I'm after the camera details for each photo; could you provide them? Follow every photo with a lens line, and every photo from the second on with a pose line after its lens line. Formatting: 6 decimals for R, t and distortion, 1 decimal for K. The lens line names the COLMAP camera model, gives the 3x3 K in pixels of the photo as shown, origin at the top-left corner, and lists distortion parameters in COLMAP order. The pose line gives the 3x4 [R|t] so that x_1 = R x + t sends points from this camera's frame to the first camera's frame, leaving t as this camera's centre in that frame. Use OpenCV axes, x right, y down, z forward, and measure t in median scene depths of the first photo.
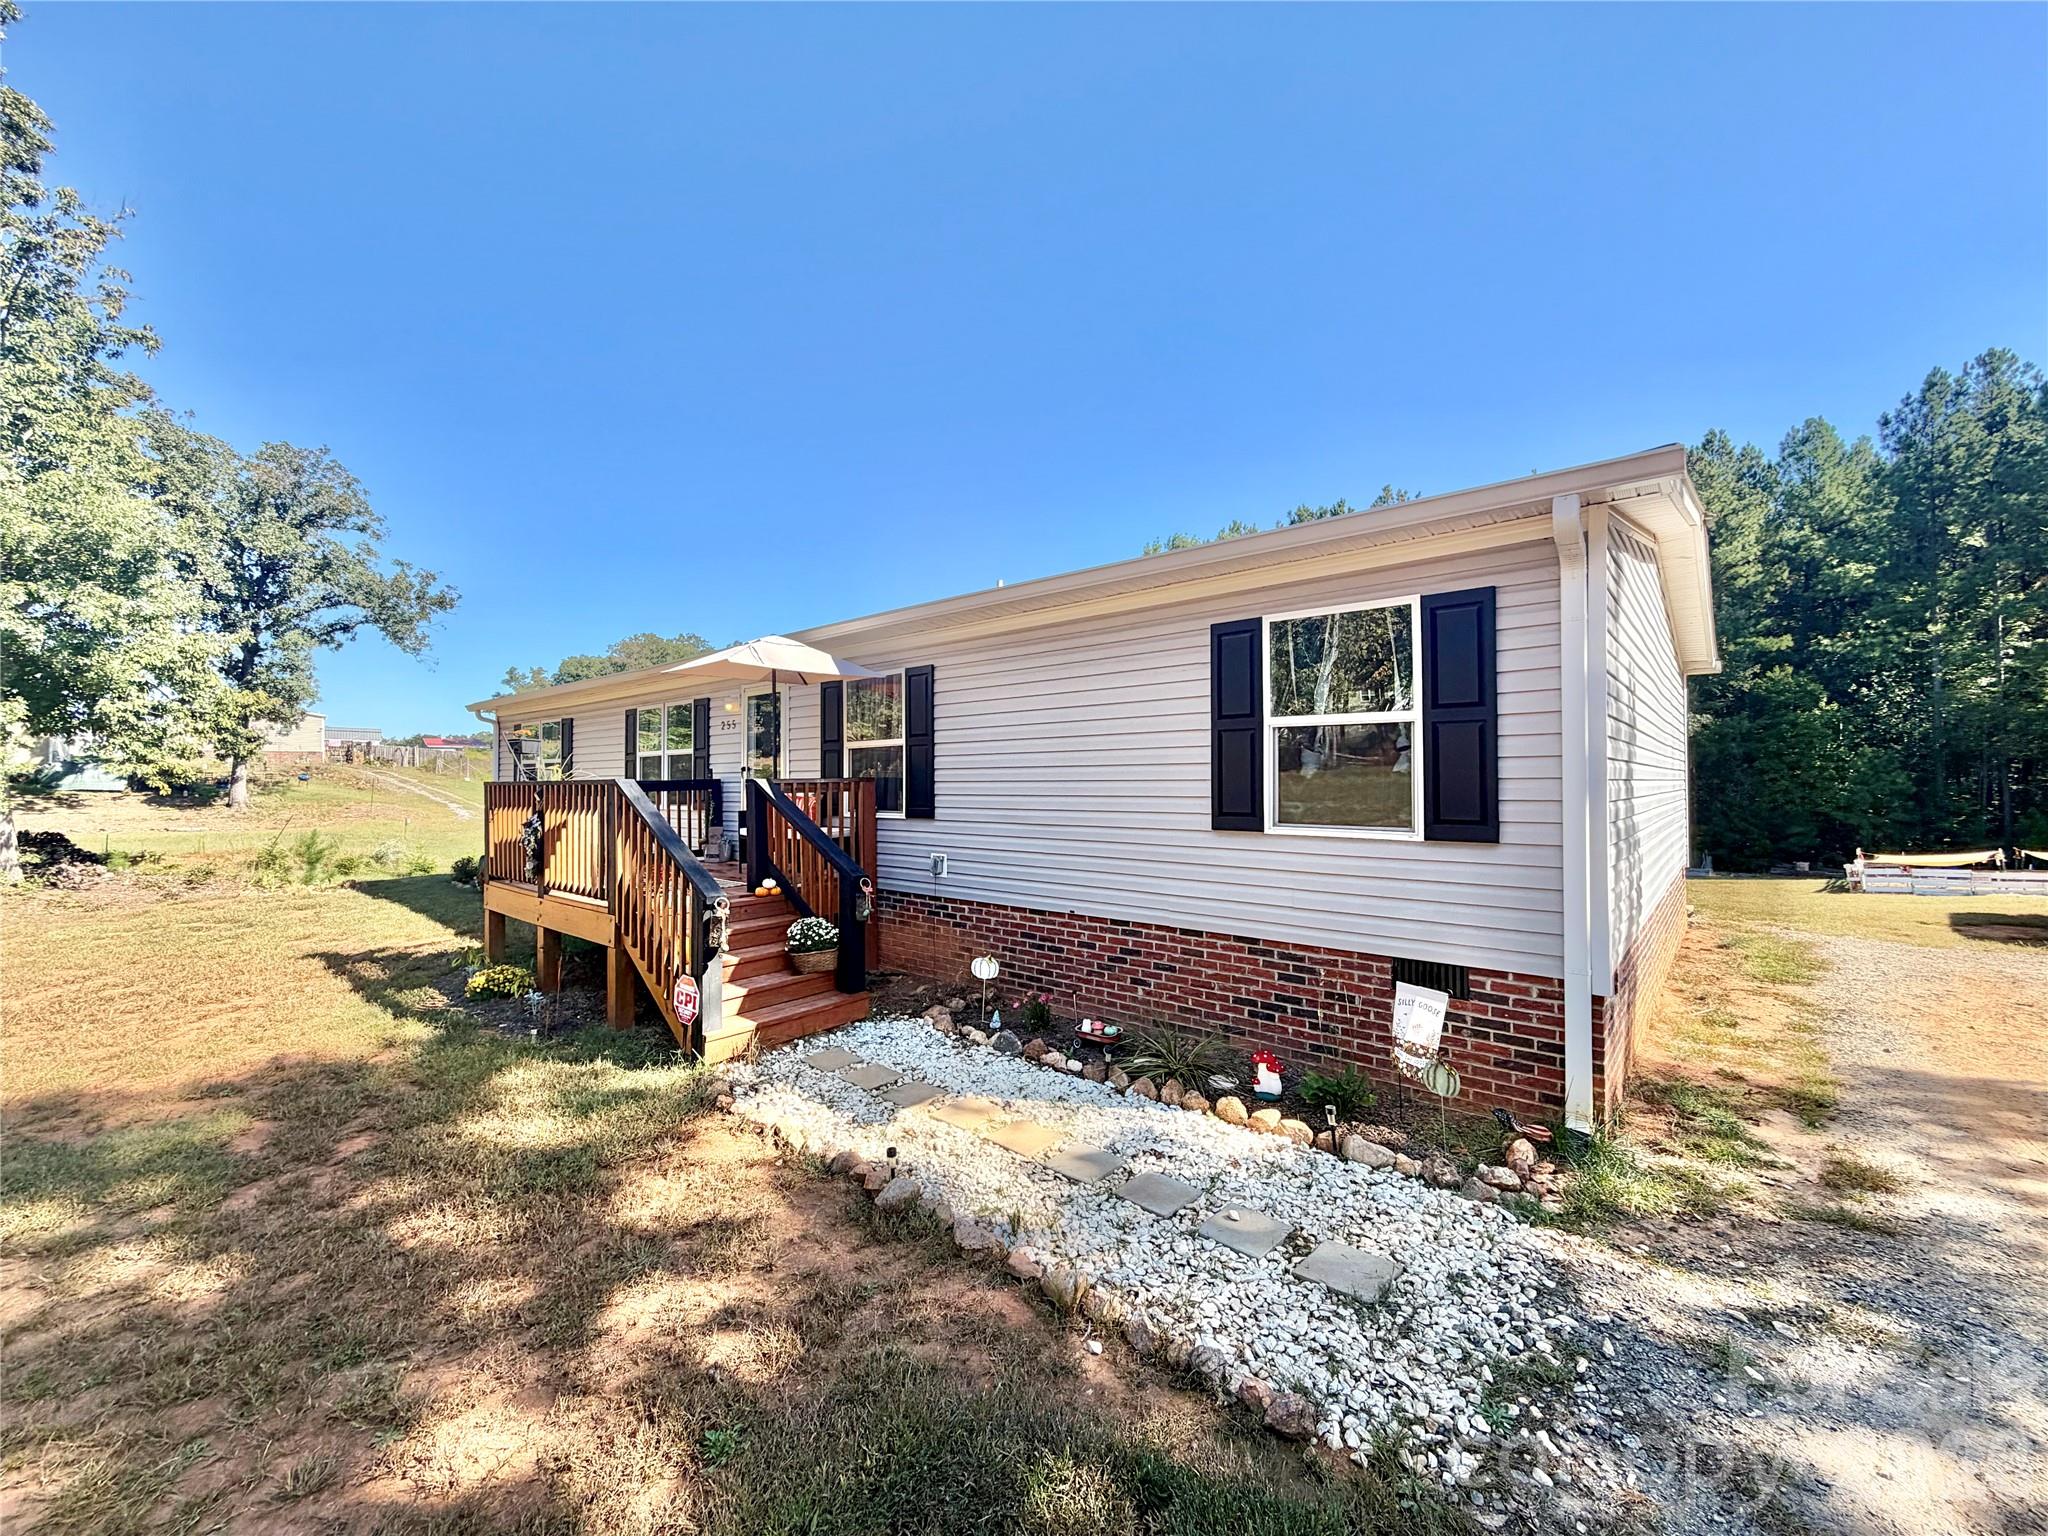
lens RADIAL K [[812.4, 0, 1020.6], [0, 812.4, 769.6], [0, 0, 1]] dist [-0.000923, 0.000429]
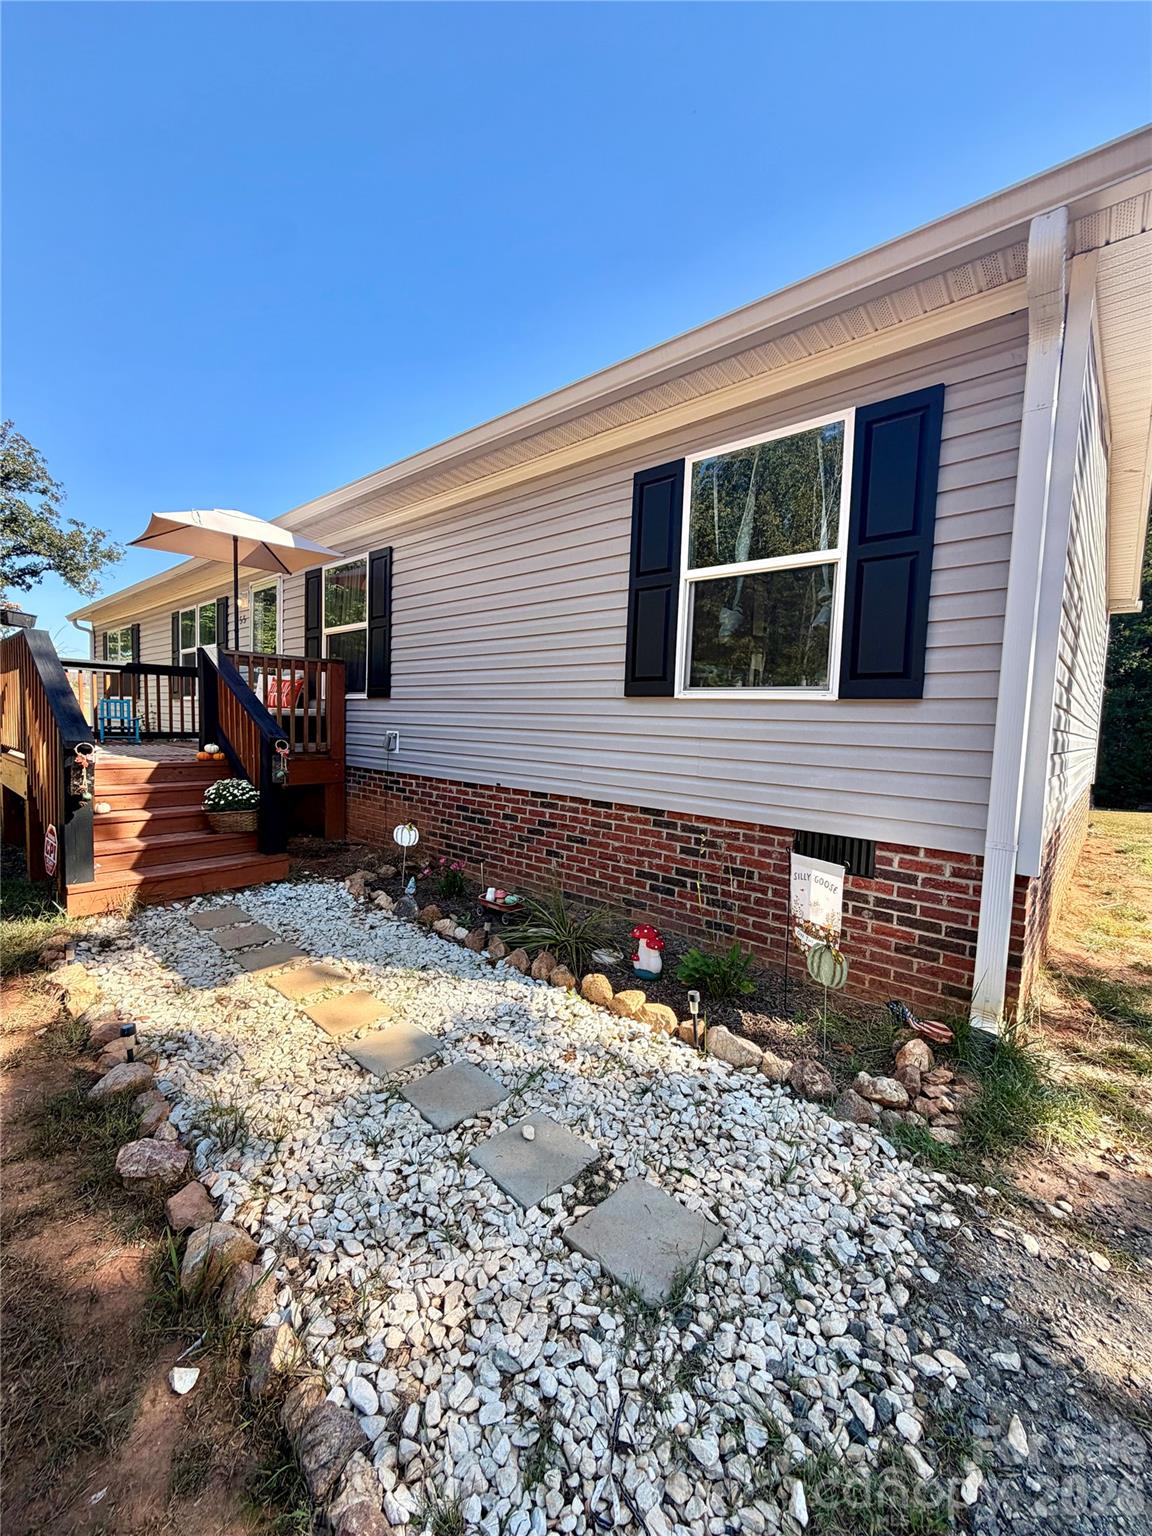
lens RADIAL K [[609.3, 0, 580.6], [0, 609.3, 765.3], [0, 0, 1]] dist [-0.000923, 0.000429]
pose [[0.999188, 0.039800, 0.006258, 0.193853], [-0.040179, 0.995844, 0.081738, 0.103510], [-0.002978, -0.081923, 0.996634, 0.301885]]
